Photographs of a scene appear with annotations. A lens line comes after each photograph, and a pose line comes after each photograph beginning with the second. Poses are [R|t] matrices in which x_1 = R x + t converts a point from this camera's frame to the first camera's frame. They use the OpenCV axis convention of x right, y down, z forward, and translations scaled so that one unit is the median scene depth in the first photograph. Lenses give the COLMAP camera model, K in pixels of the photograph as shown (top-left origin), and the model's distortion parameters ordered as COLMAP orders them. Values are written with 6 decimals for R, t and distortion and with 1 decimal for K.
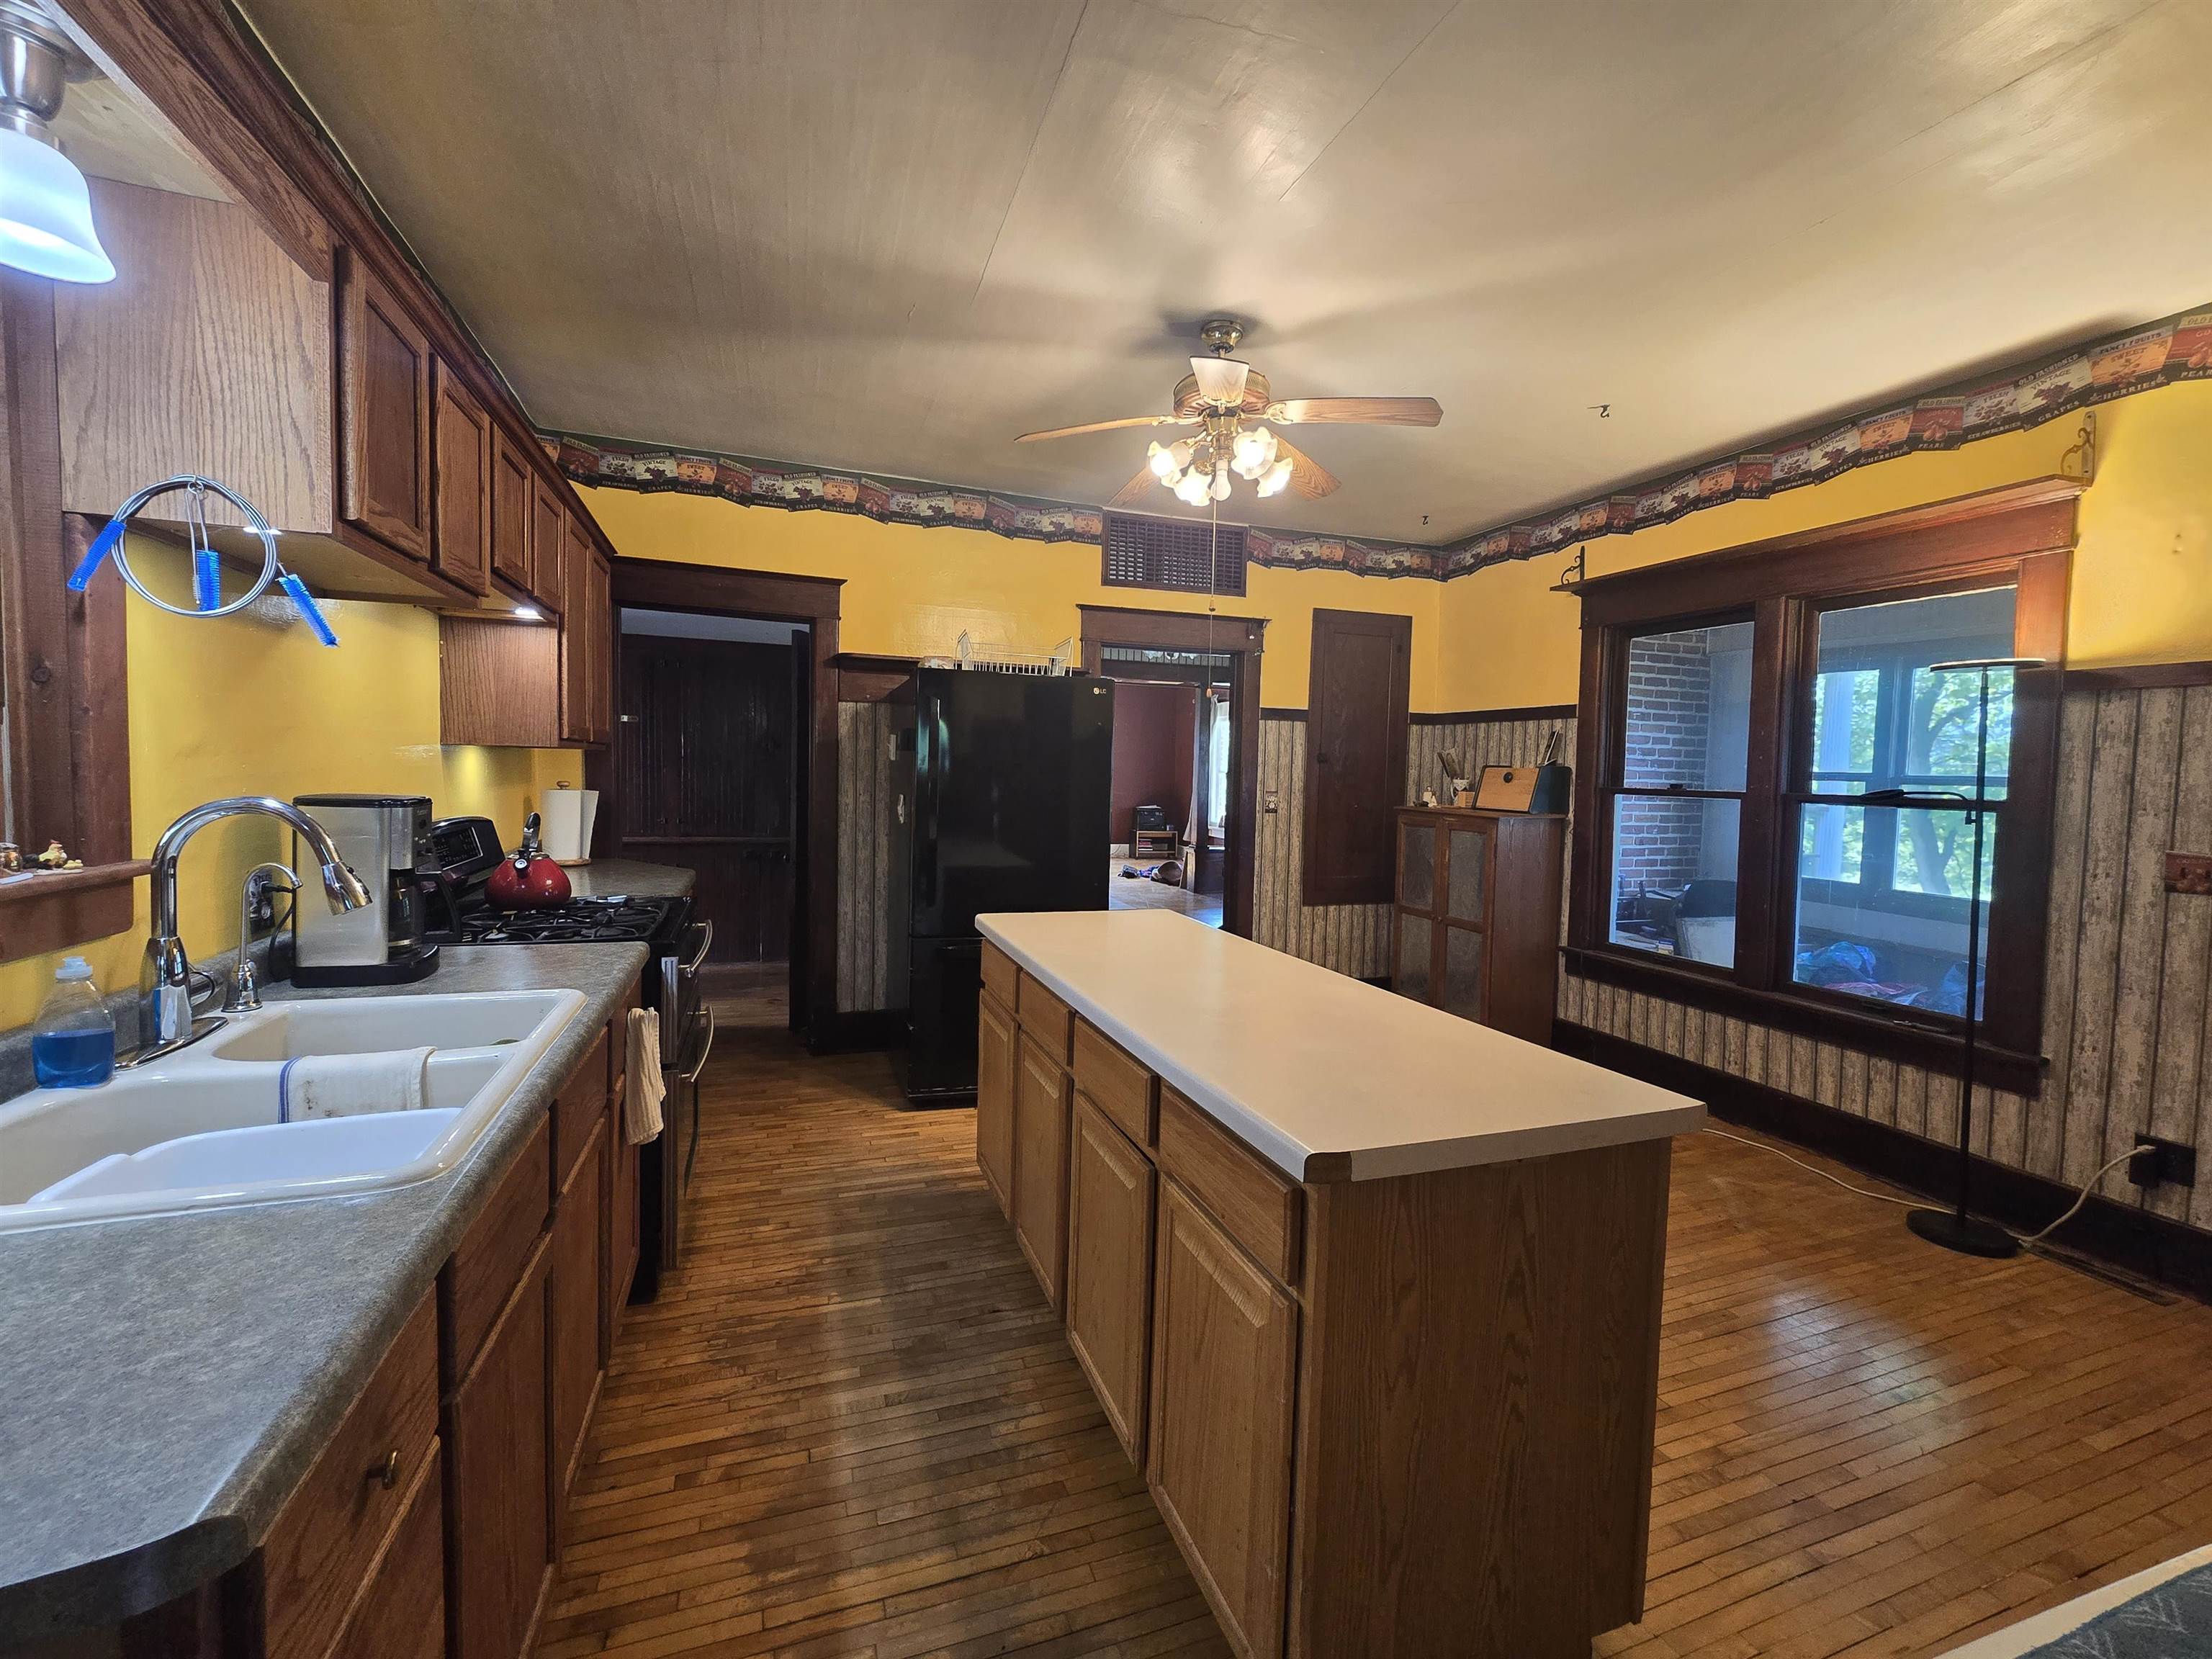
lens RADIAL K [[903.0, 0, 1096.3], [0, 903.0, 809.0], [0, 0, 1]] dist [-0.000259, -0.000643]
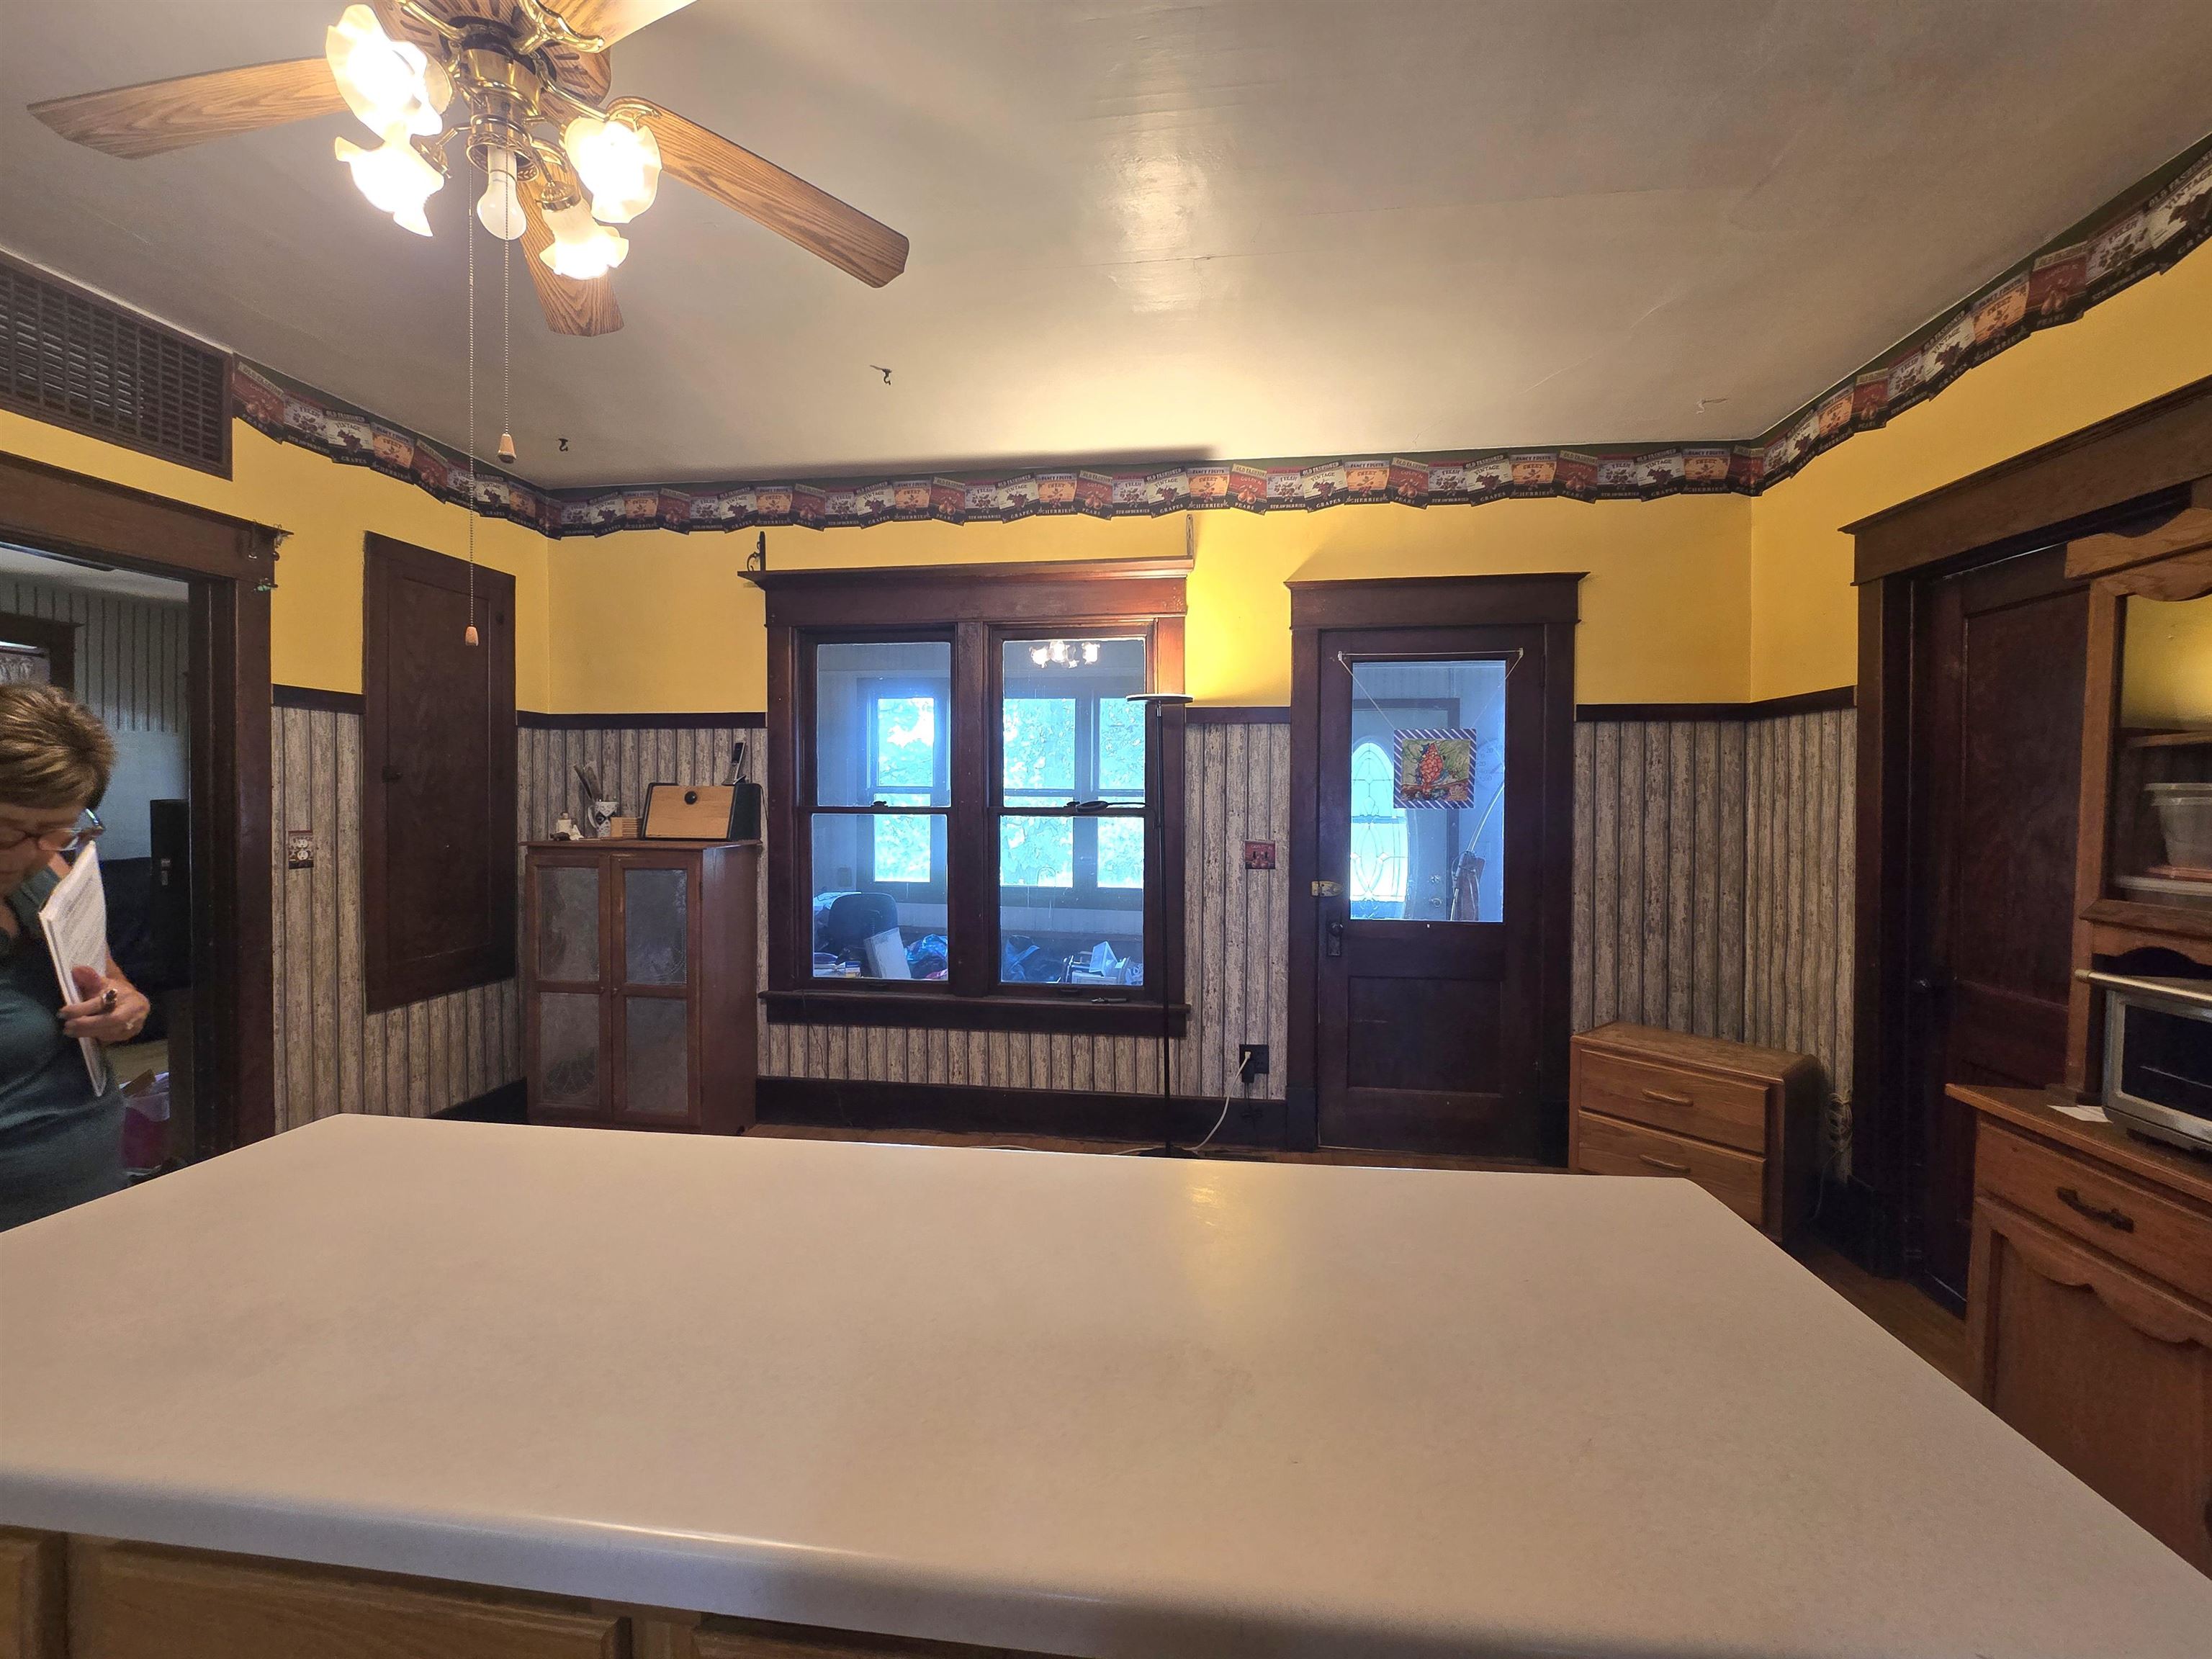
lens RADIAL K [[903.0, 0, 1096.3], [0, 903.0, 809.0], [0, 0, 1]] dist [-0.000259, -0.000643]
pose [[0.459053, -0.032928, 0.887799, -0.117778], [0.049304, 0.998717, 0.011548, -0.020722], [-0.887040, 0.038471, 0.460087, 0.387281]]
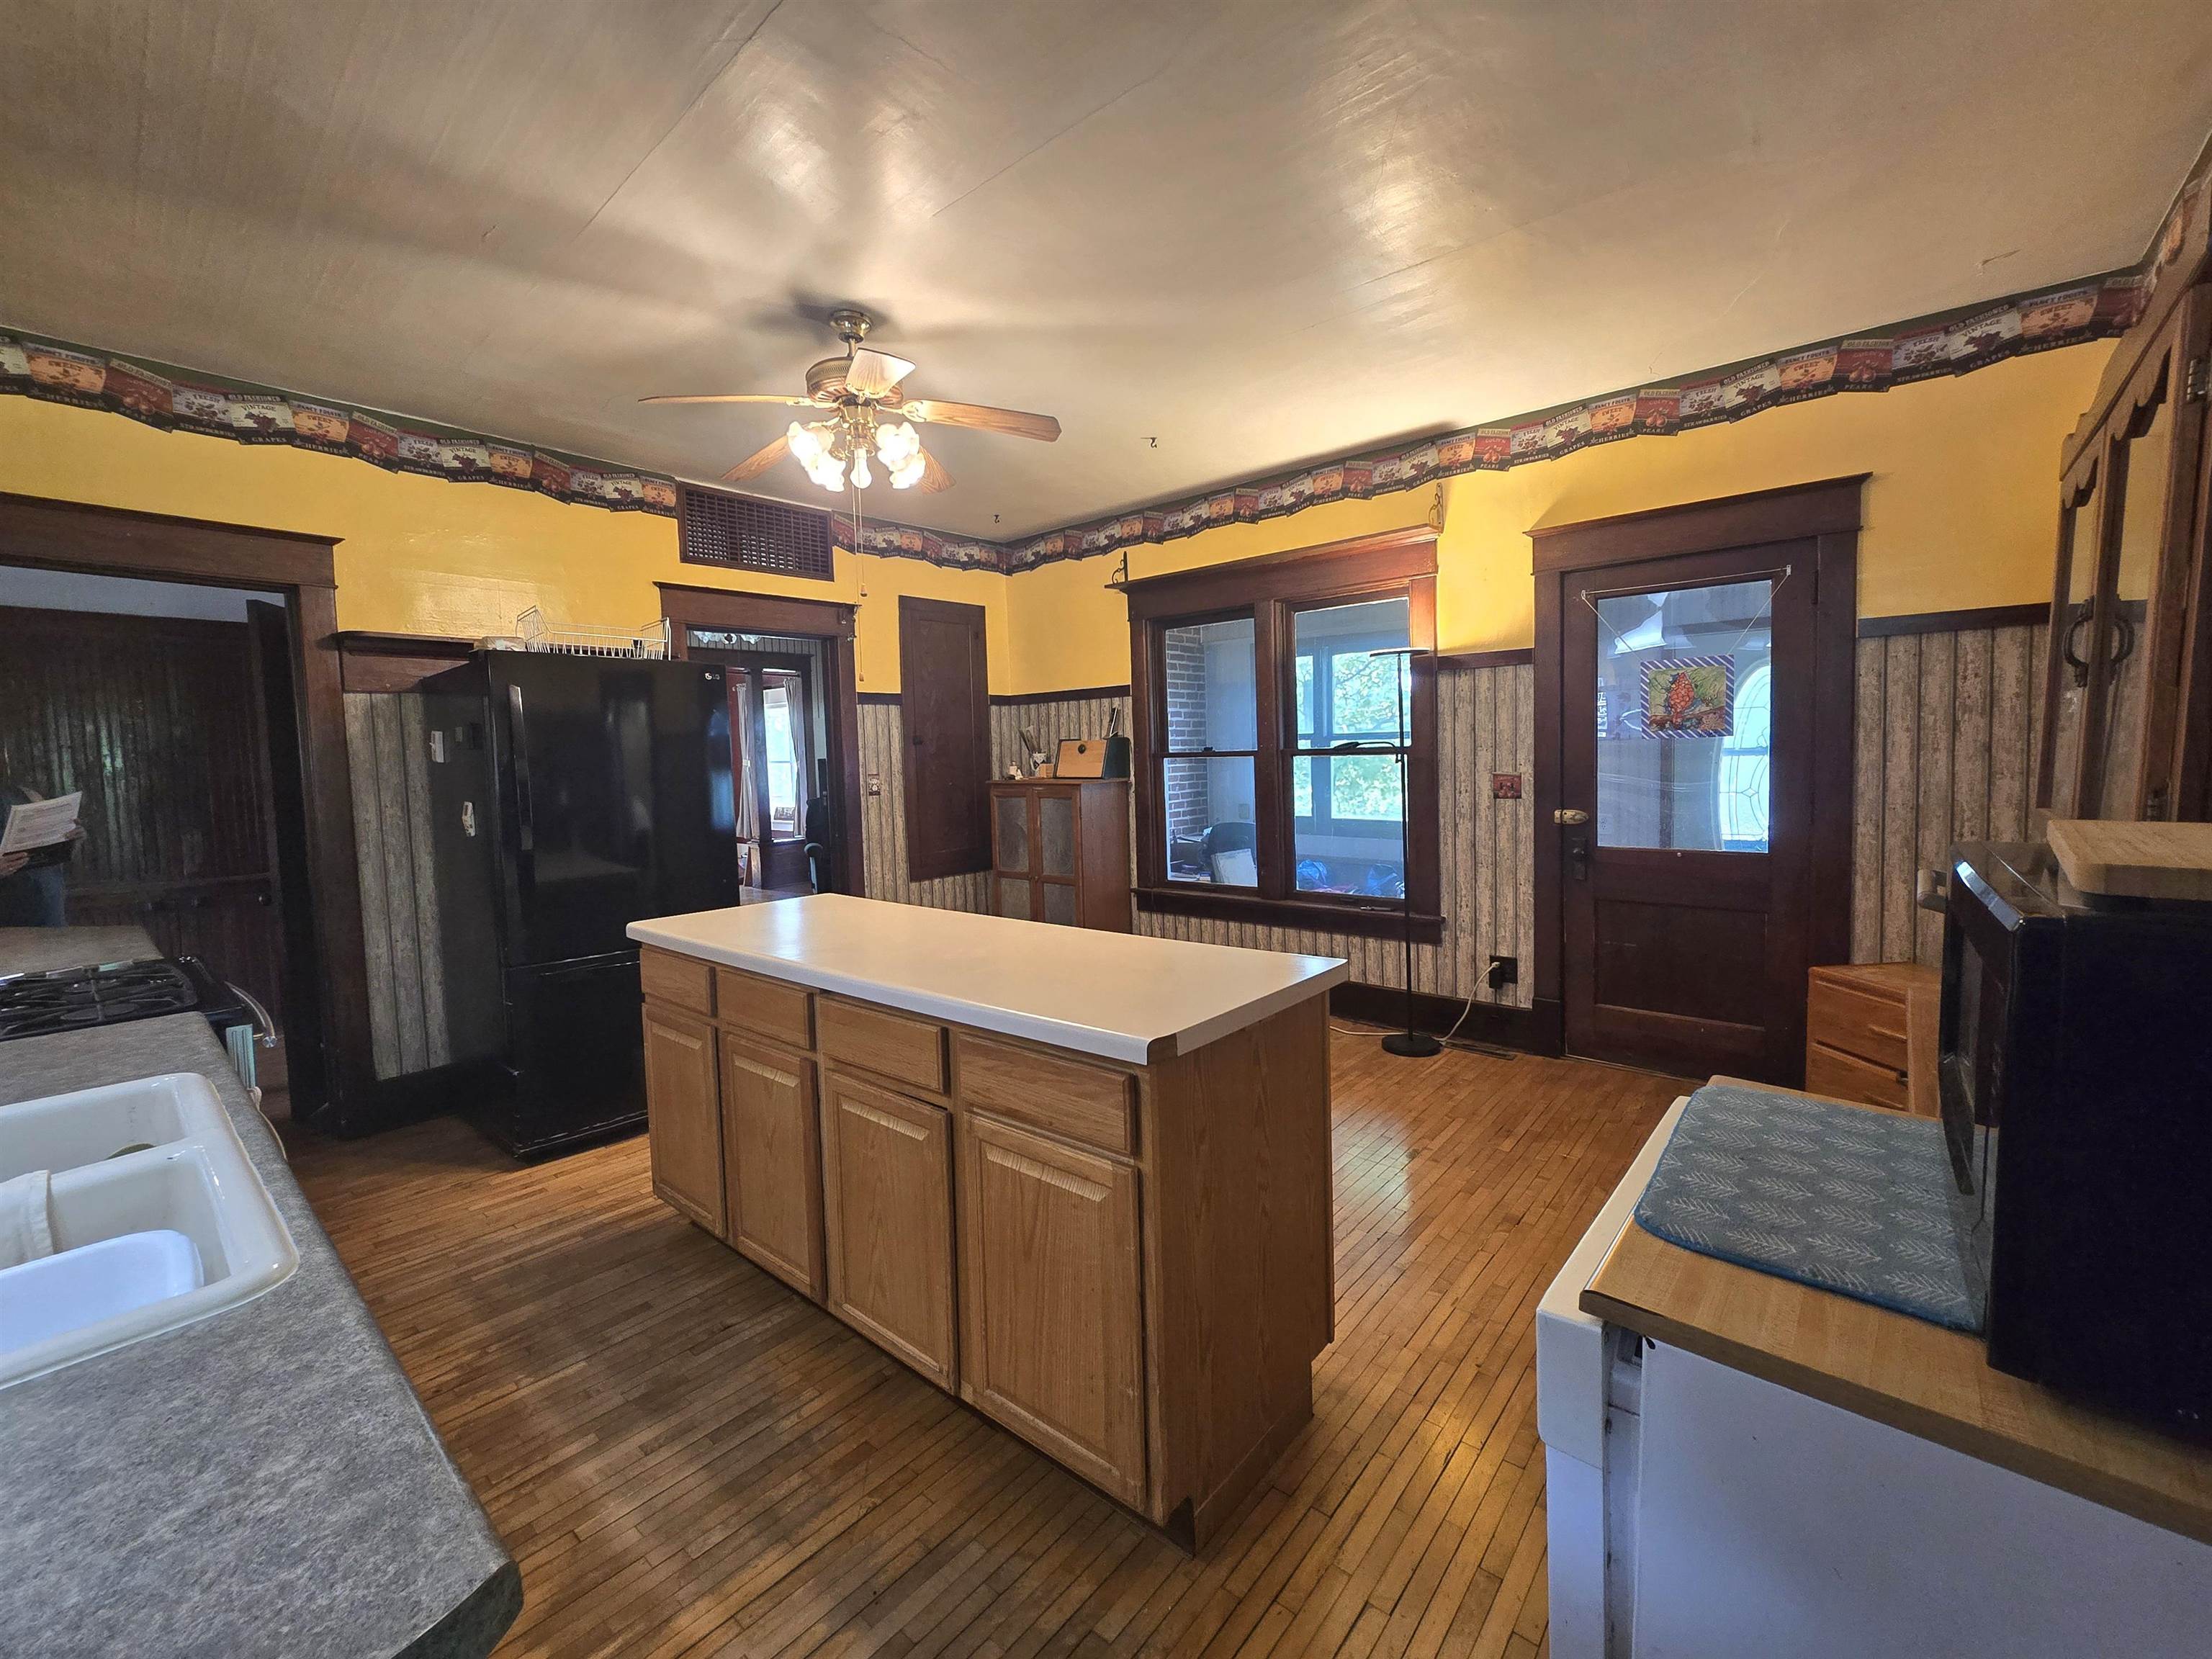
lens RADIAL K [[901.7, 0, 1094.5], [0, 901.7, 806.7], [0, 0, 1]] dist [0.001054, -0.000281]
pose [[0.869186, -0.078627, 0.488193, -0.123008], [0.072635, 0.996869, 0.031232, 0.004635], [-0.489121, 0.008313, 0.872176, -0.014800]]
